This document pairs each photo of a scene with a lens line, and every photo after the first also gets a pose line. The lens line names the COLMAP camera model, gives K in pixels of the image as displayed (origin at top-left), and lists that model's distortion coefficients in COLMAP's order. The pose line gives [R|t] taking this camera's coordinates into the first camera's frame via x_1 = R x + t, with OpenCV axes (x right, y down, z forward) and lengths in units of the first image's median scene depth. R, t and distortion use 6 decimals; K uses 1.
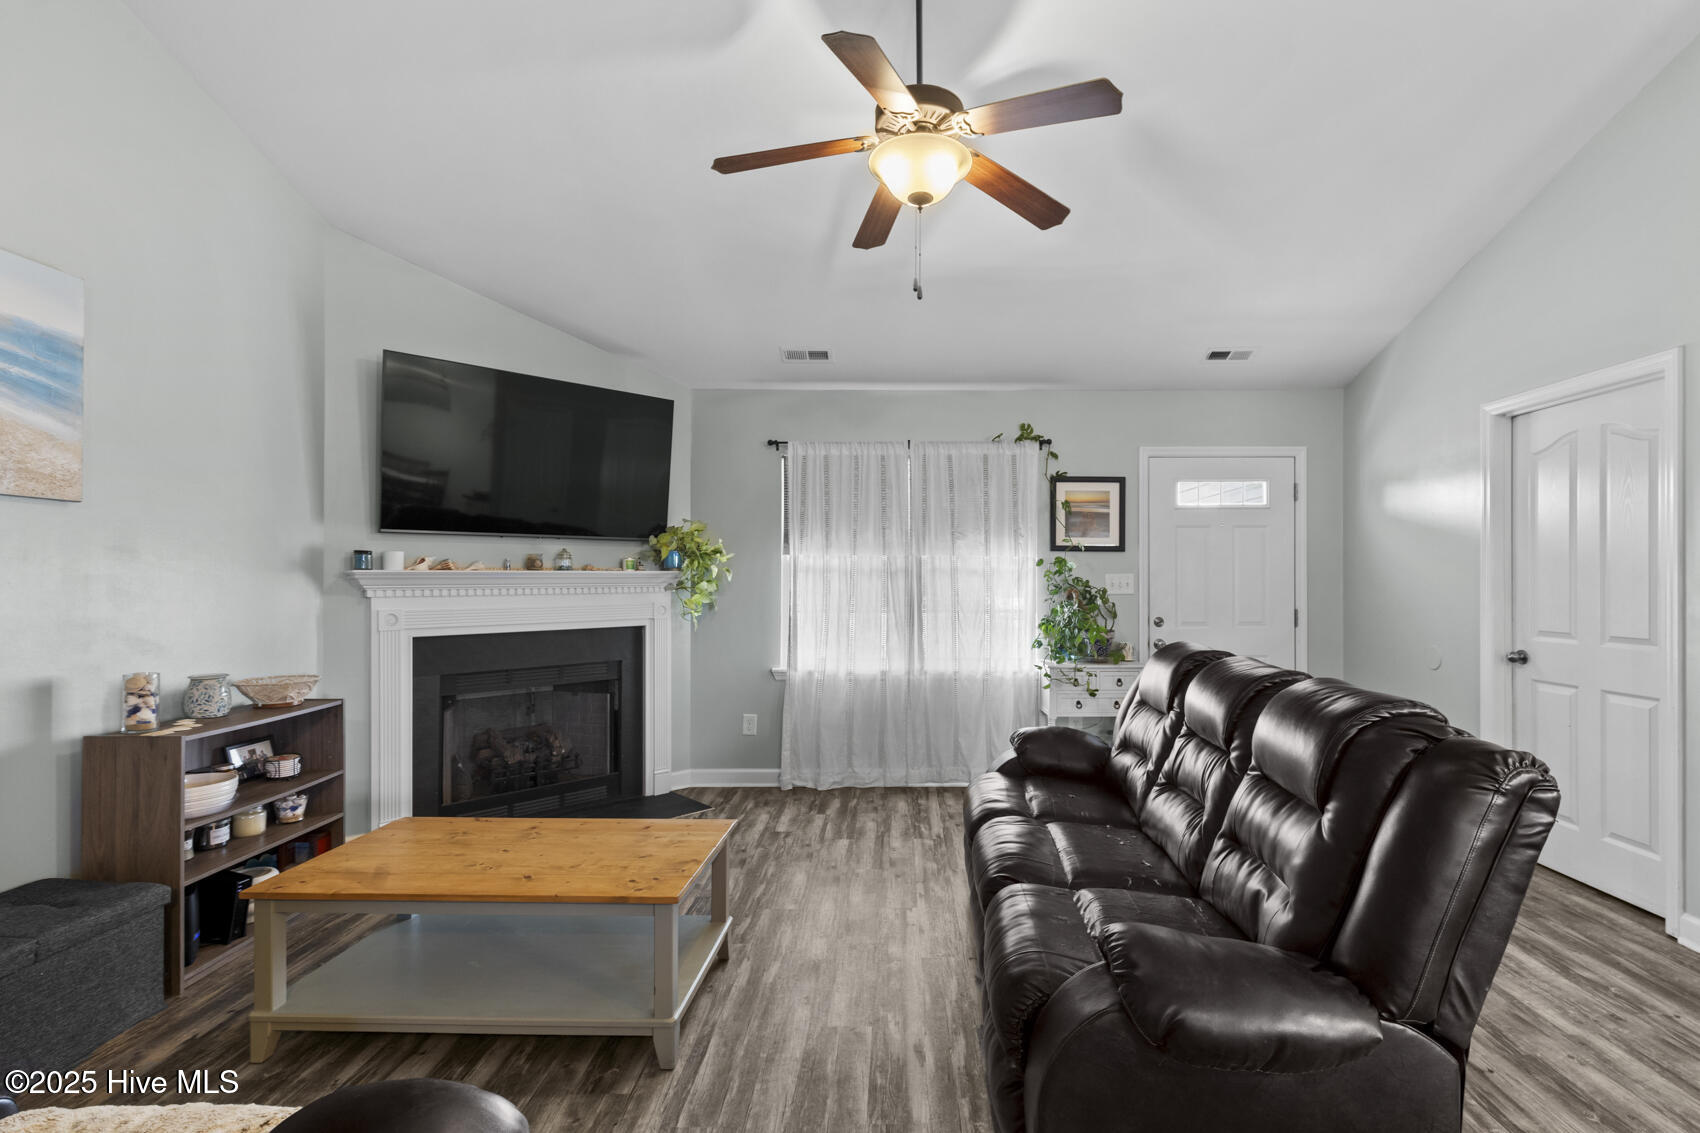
lens RADIAL K [[764.8, 0, 872.9], [0, 764.8, 576.5], [0, 0, 1]] dist [0.003251, 0.000466]
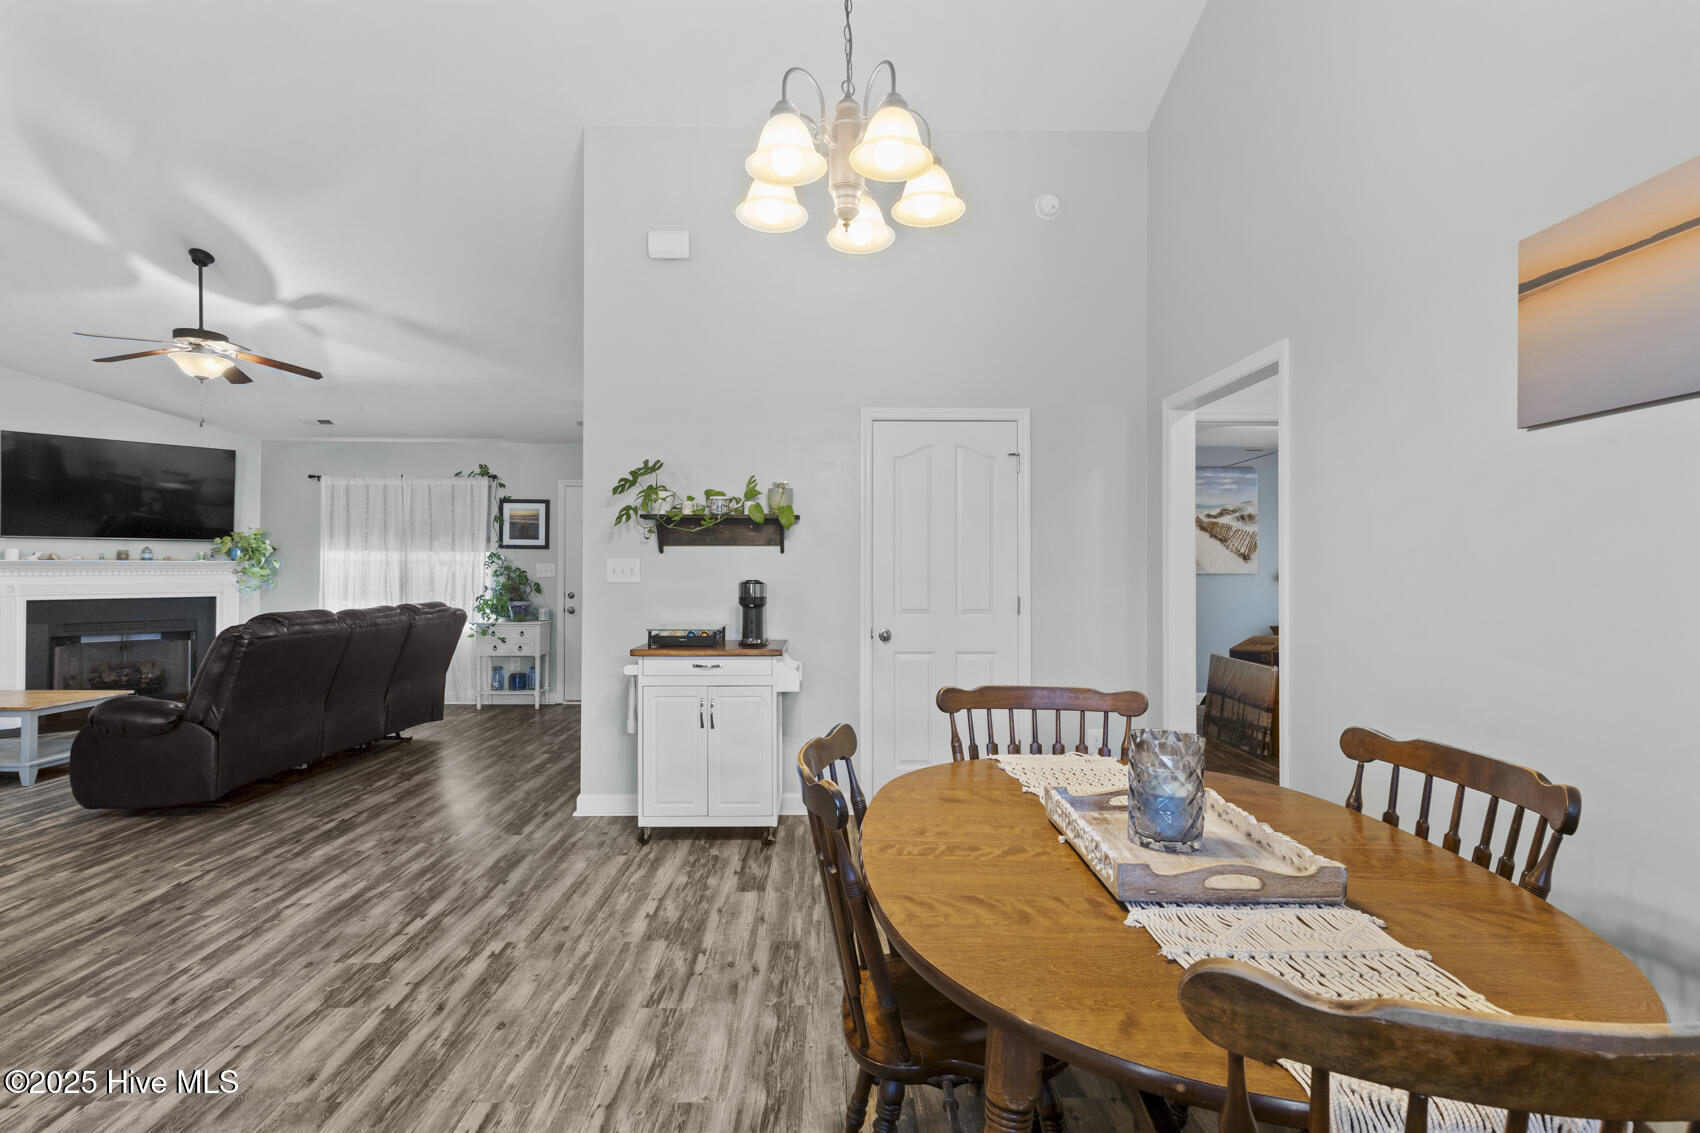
lens RADIAL K [[792.3, 0, 844.9], [0, 792.3, 560.7], [0, 0, 1]] dist [0.001367, 0.000805]
pose [[0.999969, 0.002923, 0.007291, 0.966875], [-0.002869, 0.999968, -0.007412, 0.000913], [-0.007313, 0.007391, 0.999946, -0.612346]]
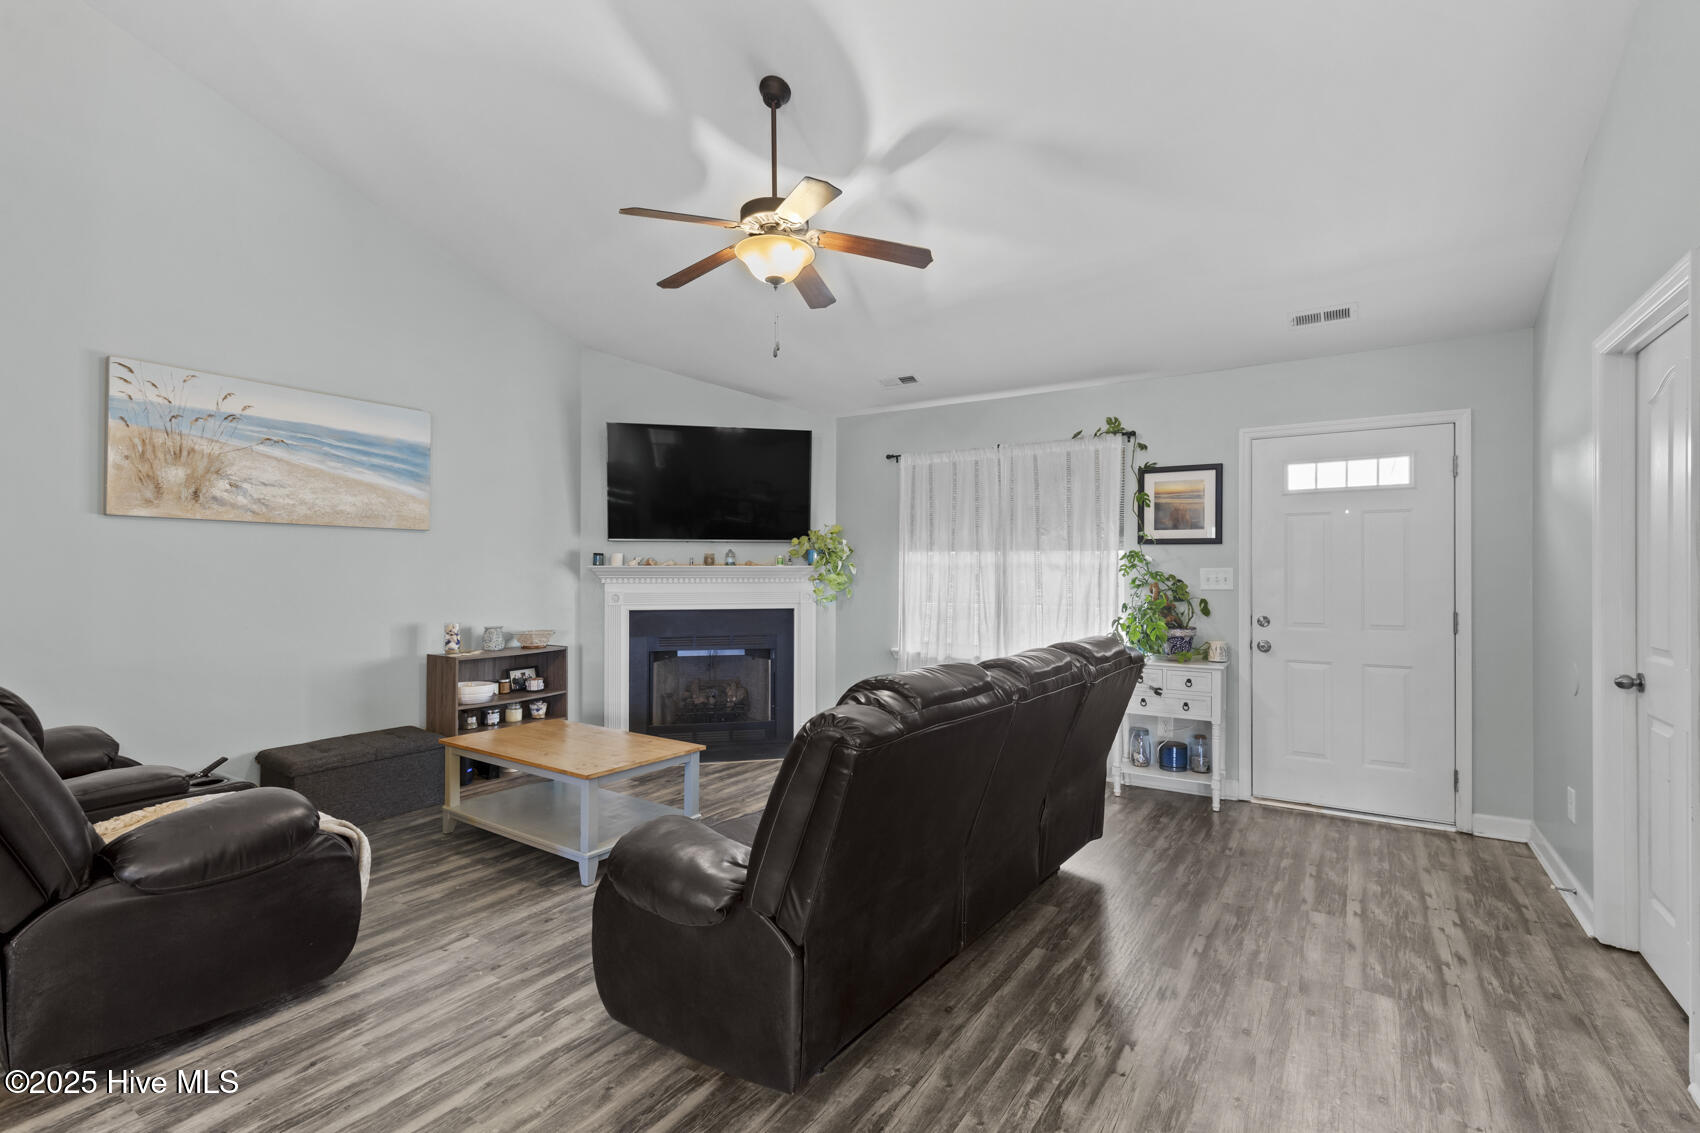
lens RADIAL K [[750.4, 0, 870.4], [0, 750.4, 566.9], [0, 0, 1]] dist [0.008386, 0.000265]
pose [[0.847810, -0.000503, -0.530300, 0.482454], [-0.001359, 0.999994, -0.003121, -0.001316], [0.530299, 0.003367, 0.847804, 0.003529]]
